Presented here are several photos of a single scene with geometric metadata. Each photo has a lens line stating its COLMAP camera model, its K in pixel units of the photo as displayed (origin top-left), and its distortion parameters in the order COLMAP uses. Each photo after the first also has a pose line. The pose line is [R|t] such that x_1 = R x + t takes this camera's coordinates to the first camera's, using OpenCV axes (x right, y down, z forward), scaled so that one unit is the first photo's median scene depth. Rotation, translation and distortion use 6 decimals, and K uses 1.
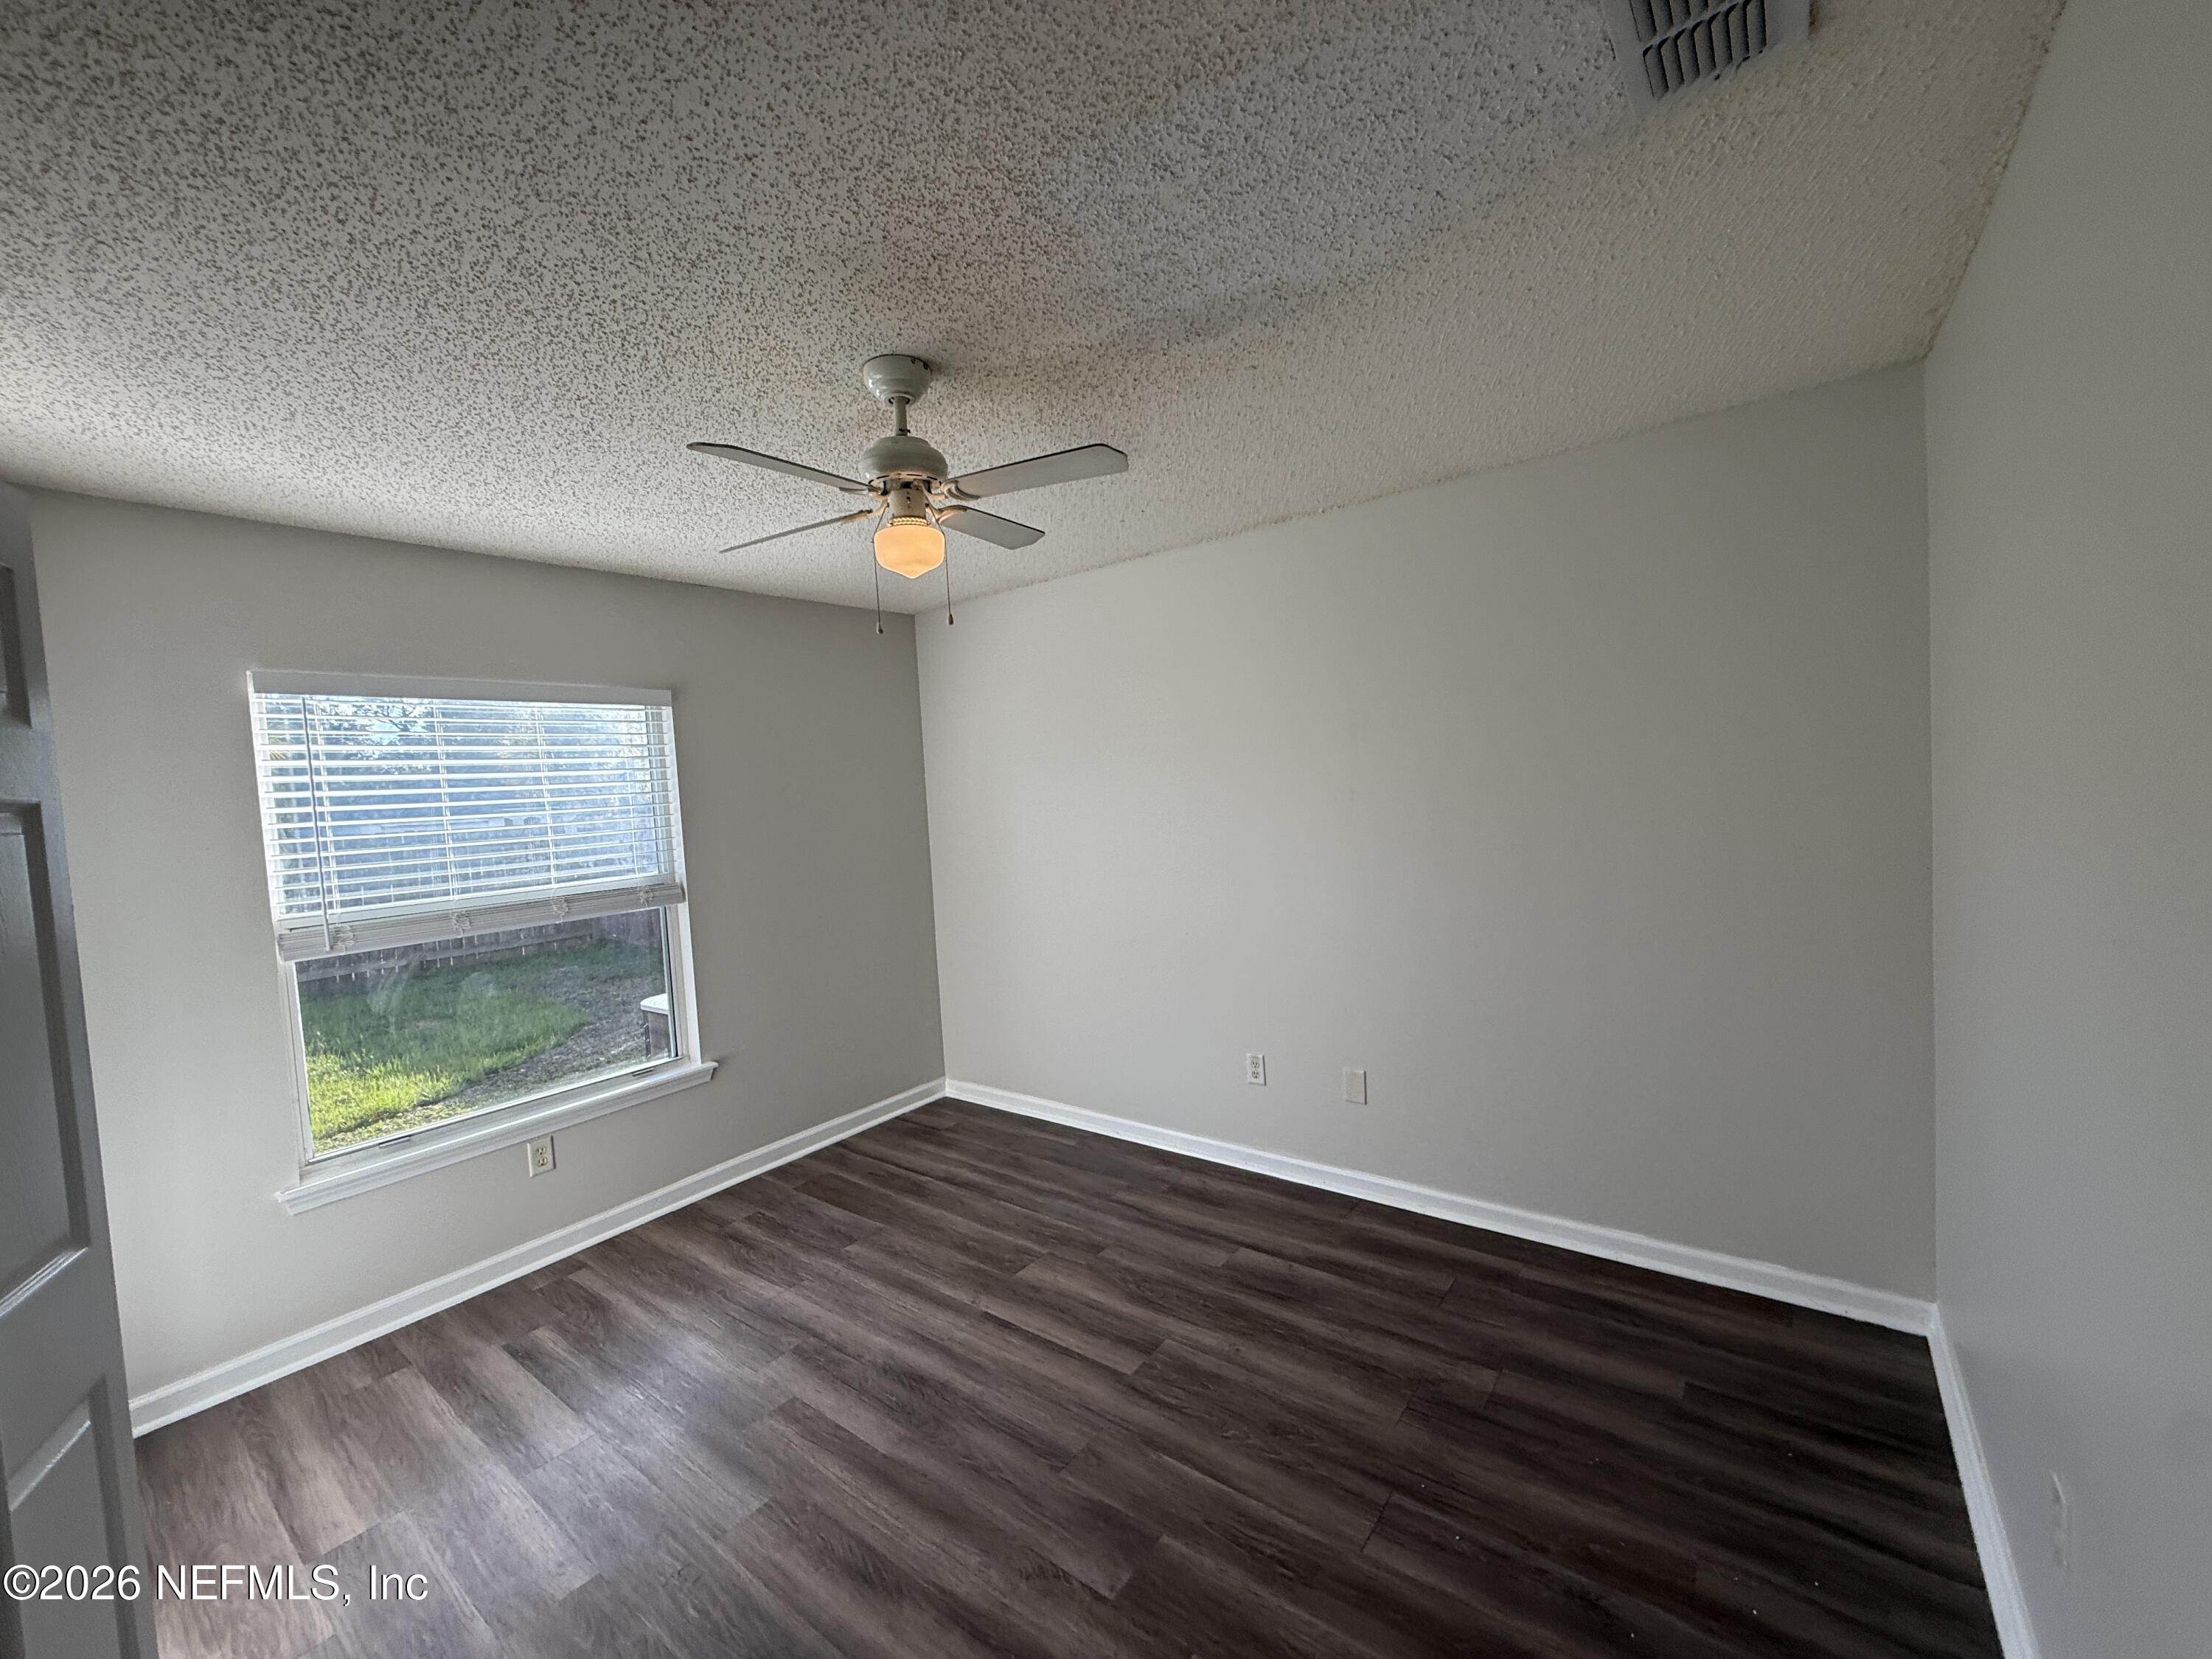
lens RADIAL K [[876.9, 0, 1101.6], [0, 876.9, 825.9], [0, 0, 1]] dist [-0.000870, 0.000083]
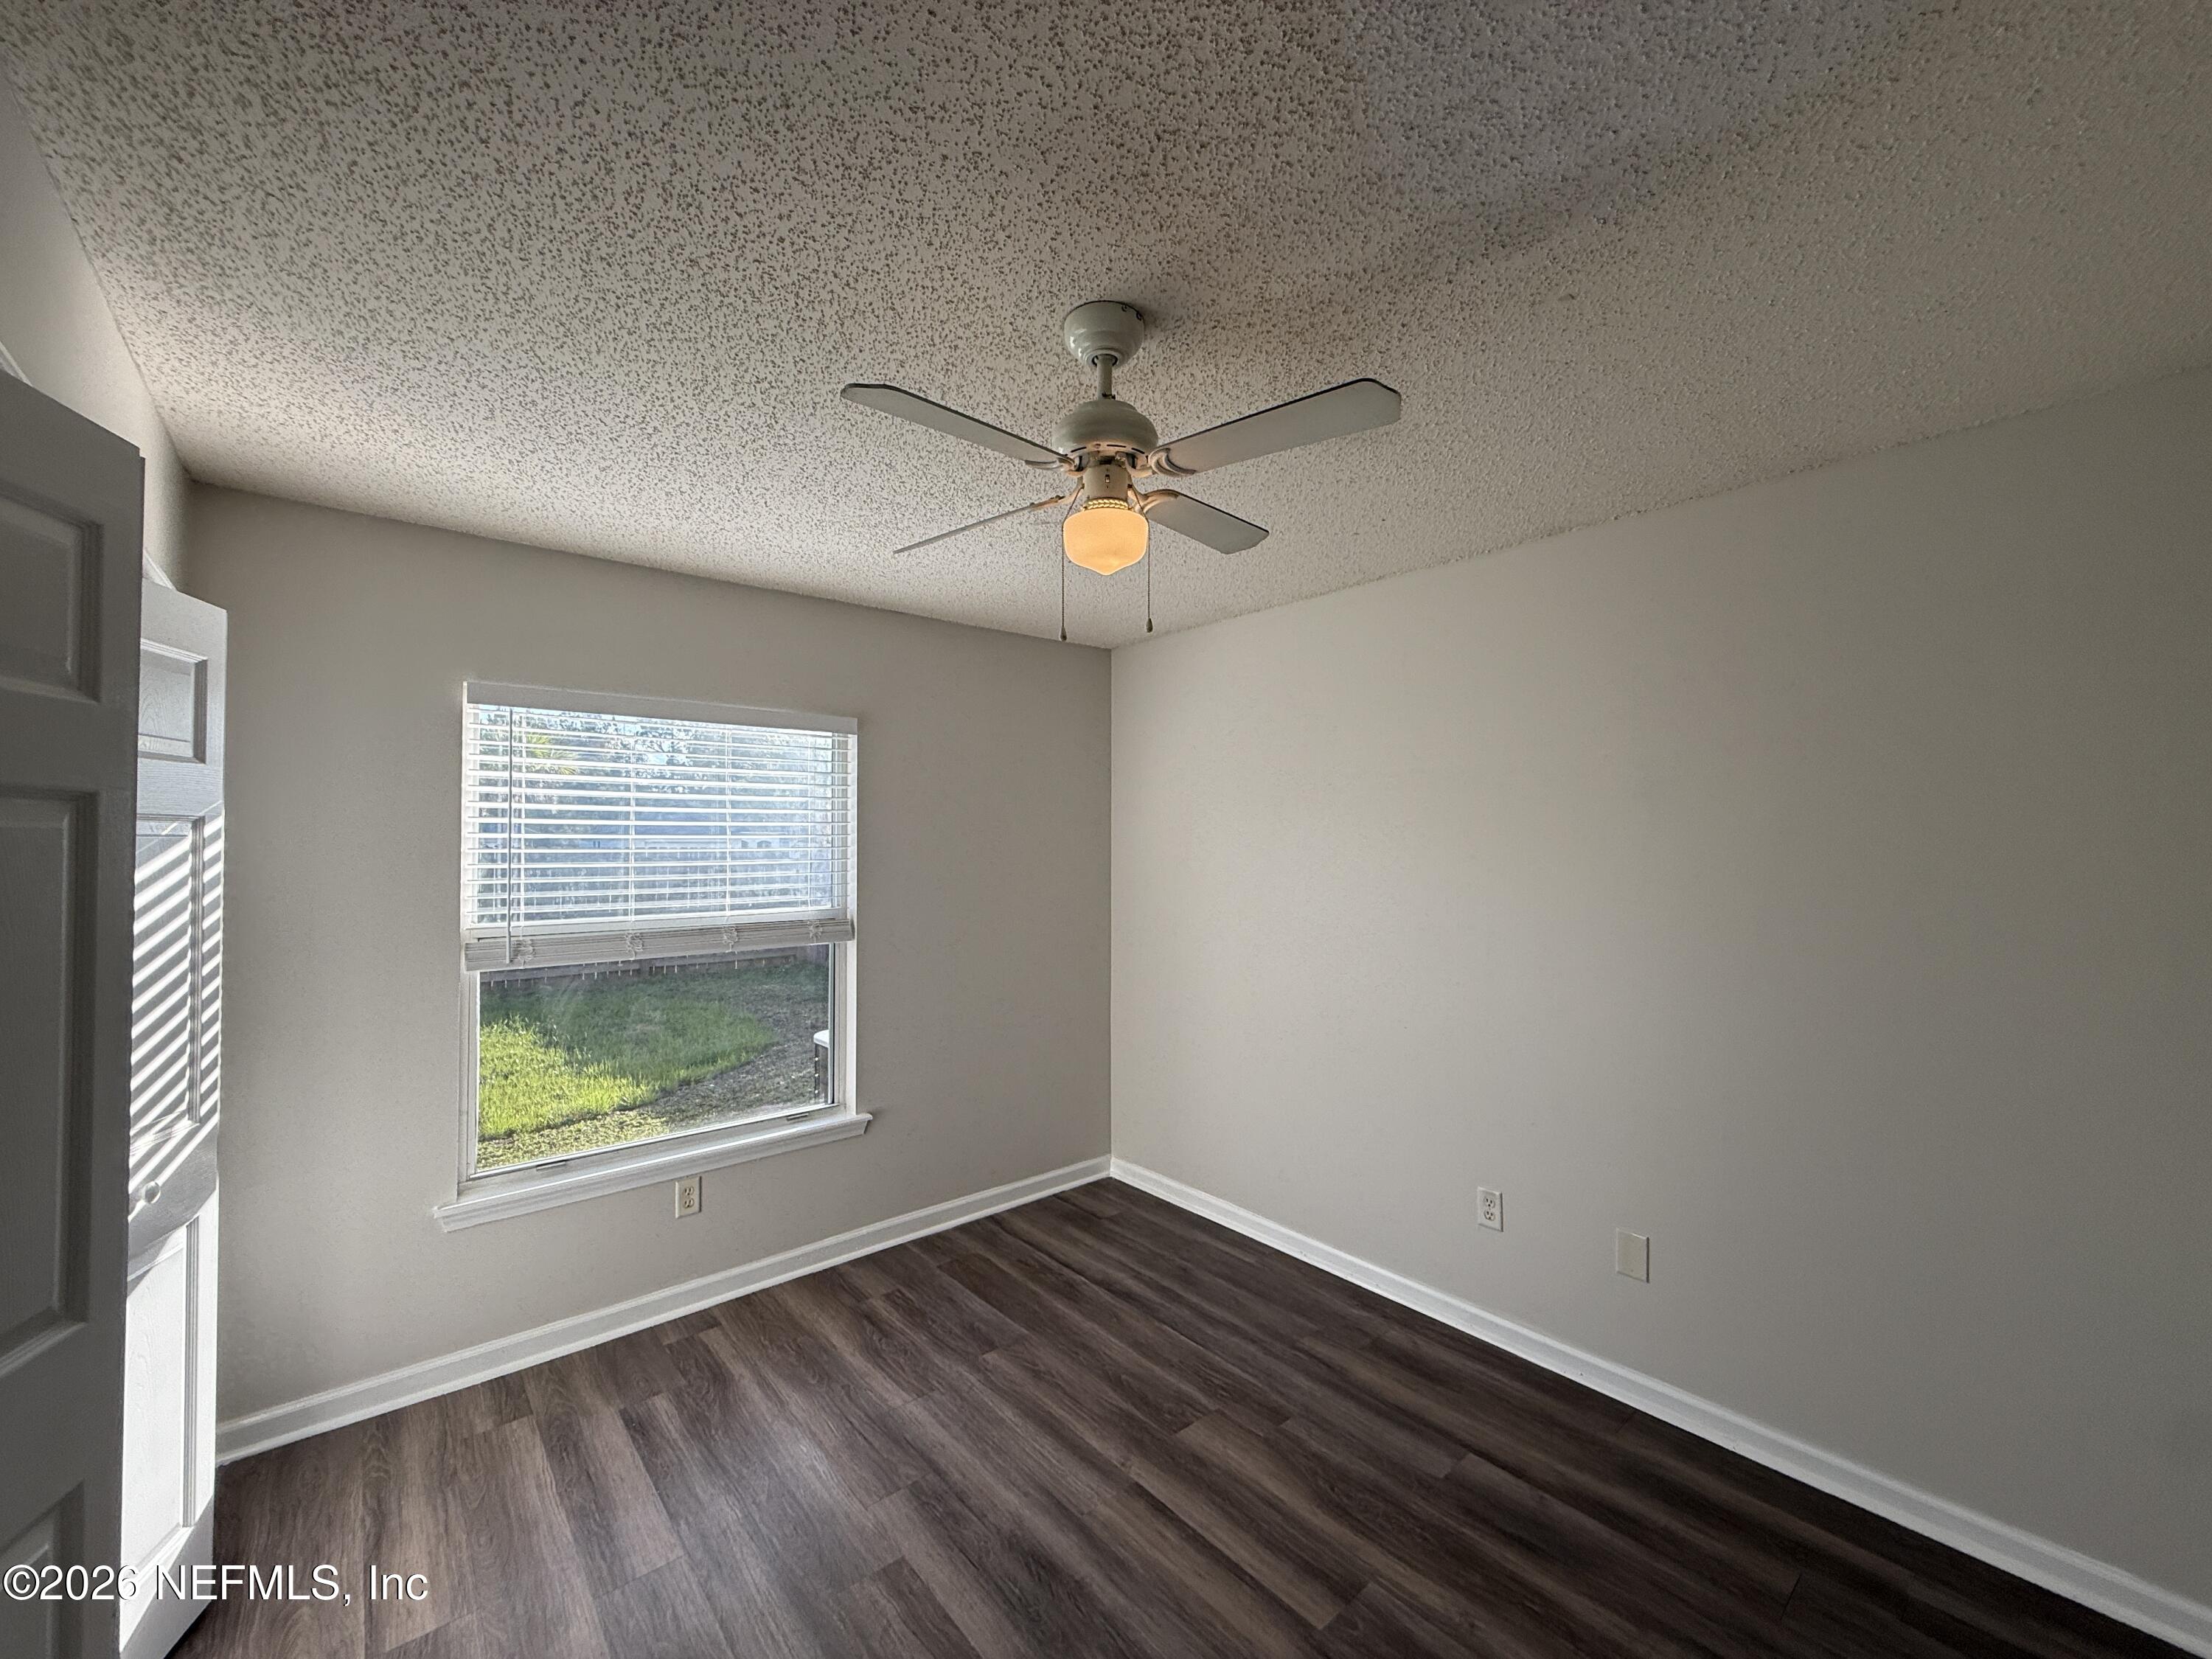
lens RADIAL K [[876.9, 0, 1107.5], [0, 876.9, 821.1], [0, 0, 1]] dist [-0.000870, 0.000083]
pose [[0.977329, 0.053730, -0.204798, -0.031032], [-0.066892, 0.996079, -0.057891, -0.007164], [0.200884, 0.070278, 0.977091, 0.192218]]
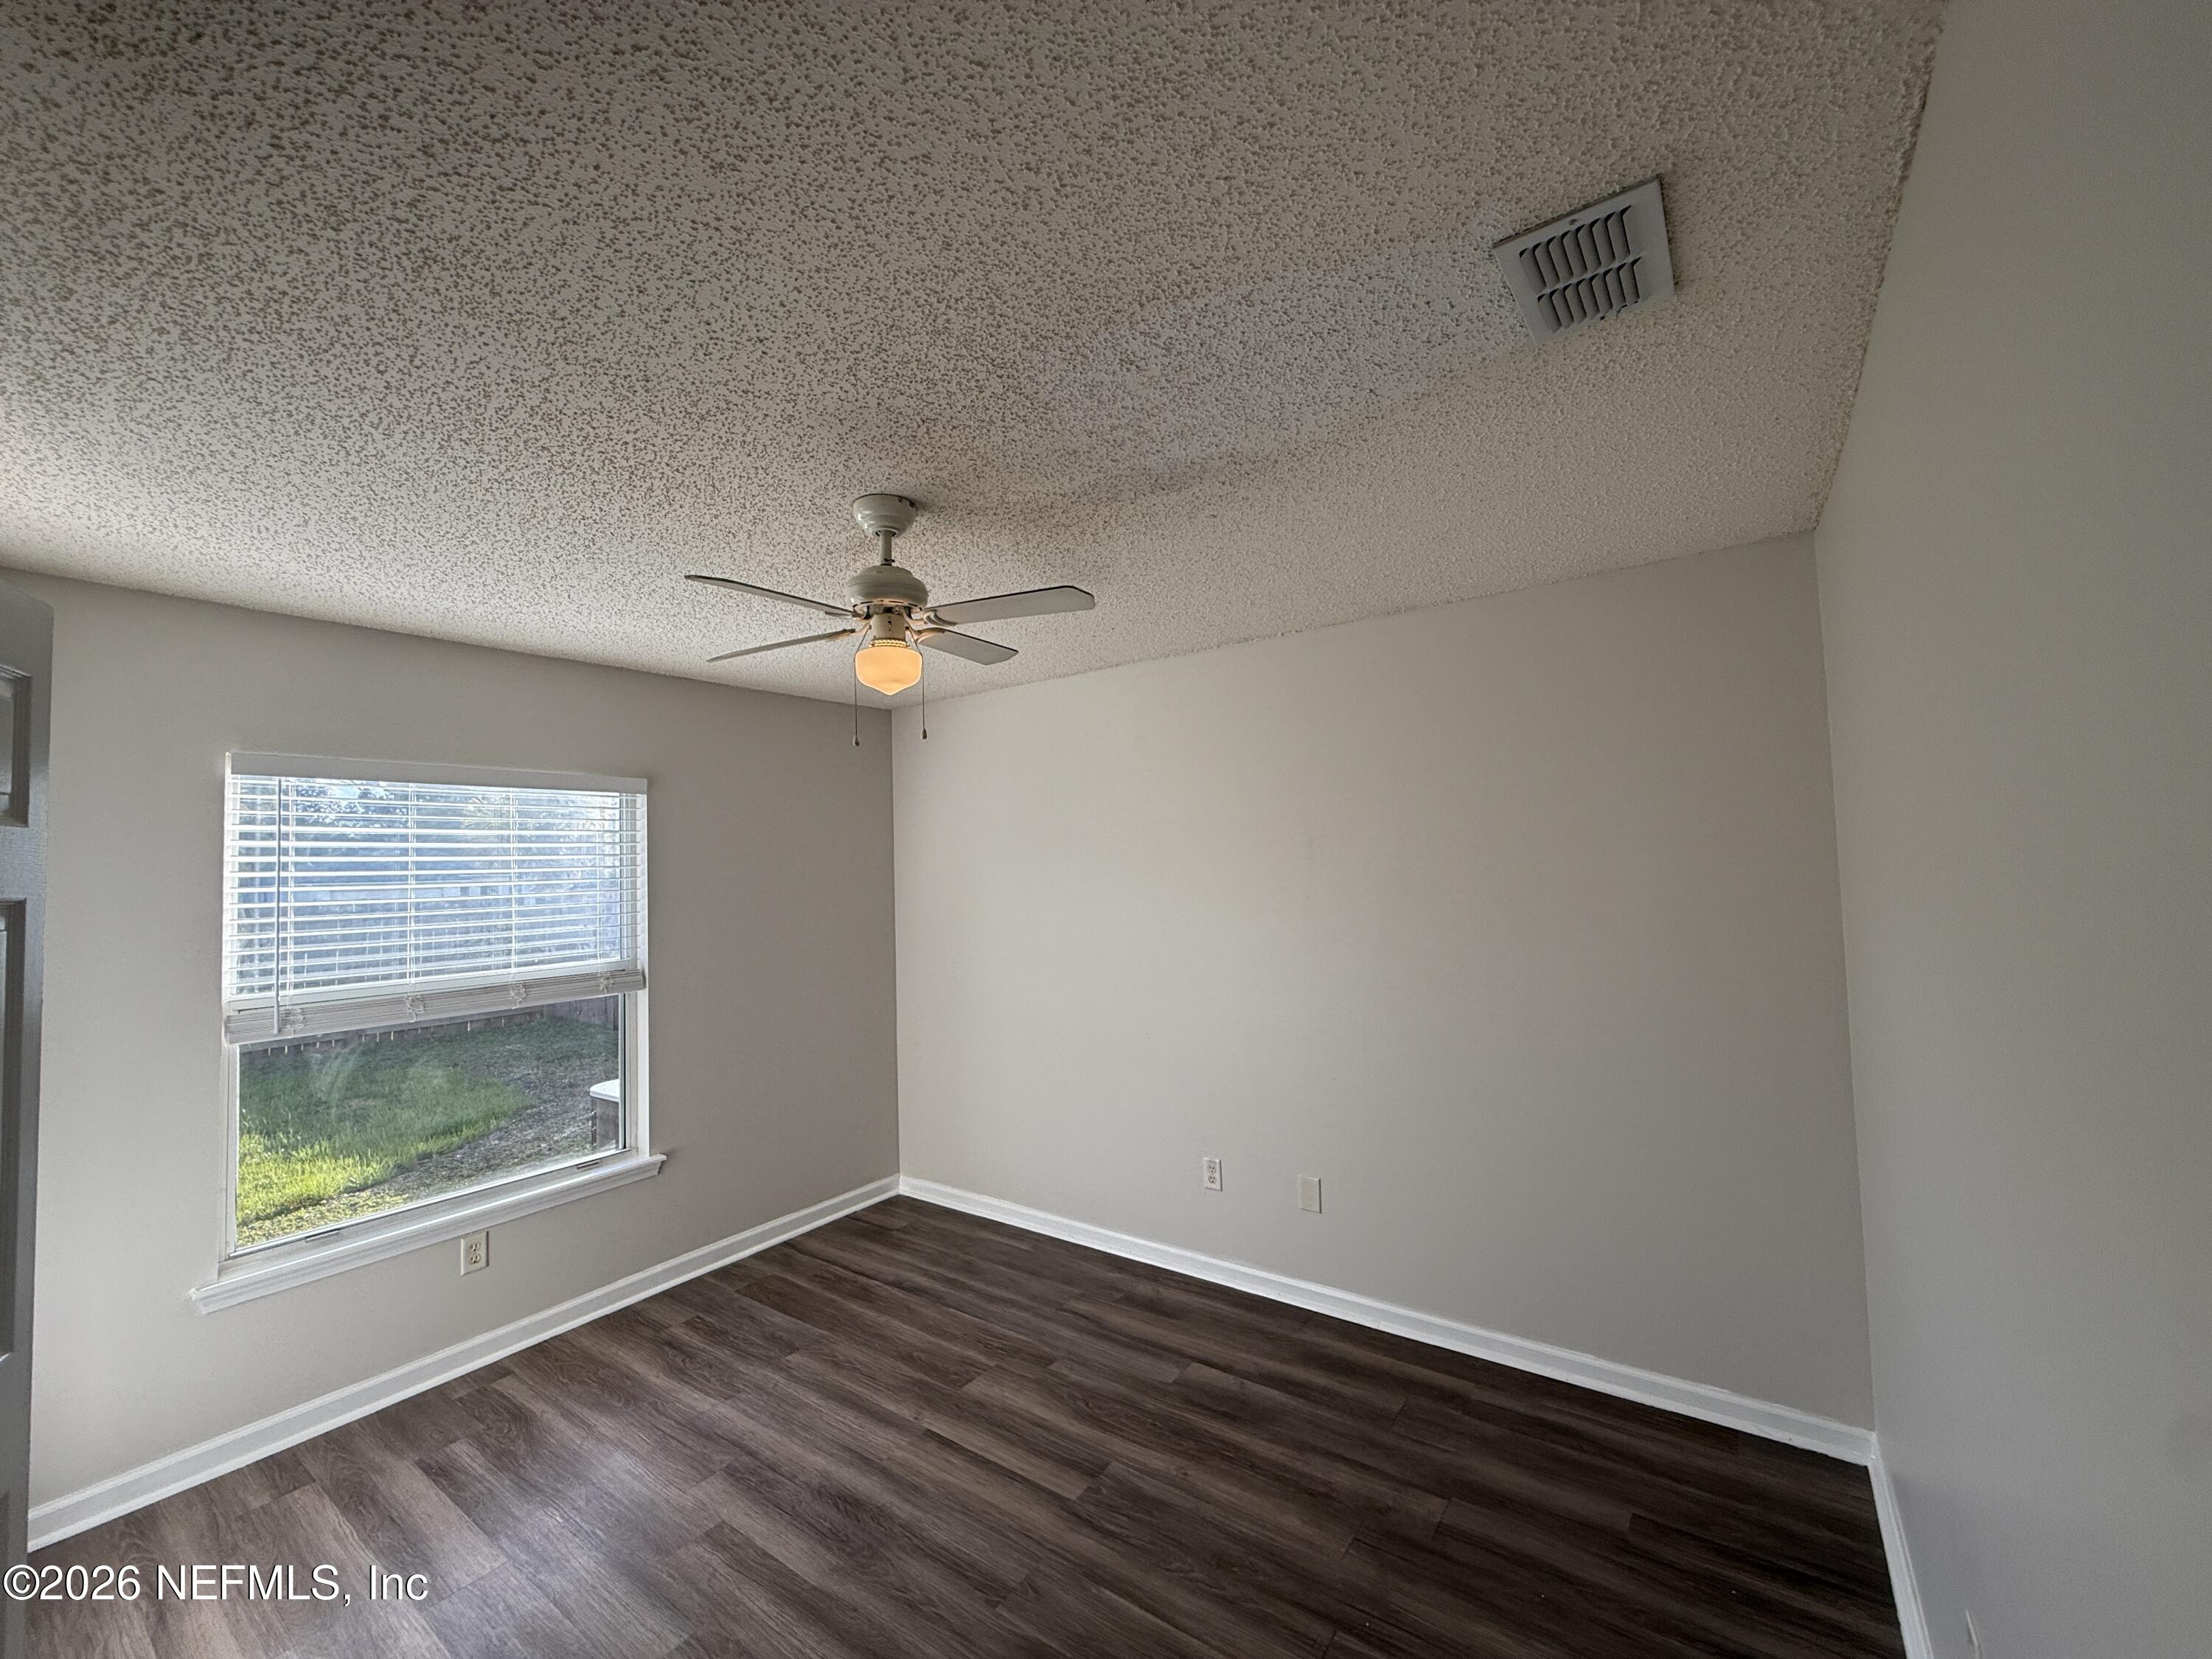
lens RADIAL K [[876.9, 0, 1099.9], [0, 876.9, 827.7], [0, 0, 1]] dist [-0.000870, 0.000083]
pose [[0.999097, 0.030970, 0.029082, 0.010469], [-0.028096, 0.995128, -0.094507, -0.025856], [-0.031867, 0.093605, 0.995099, -0.039826]]
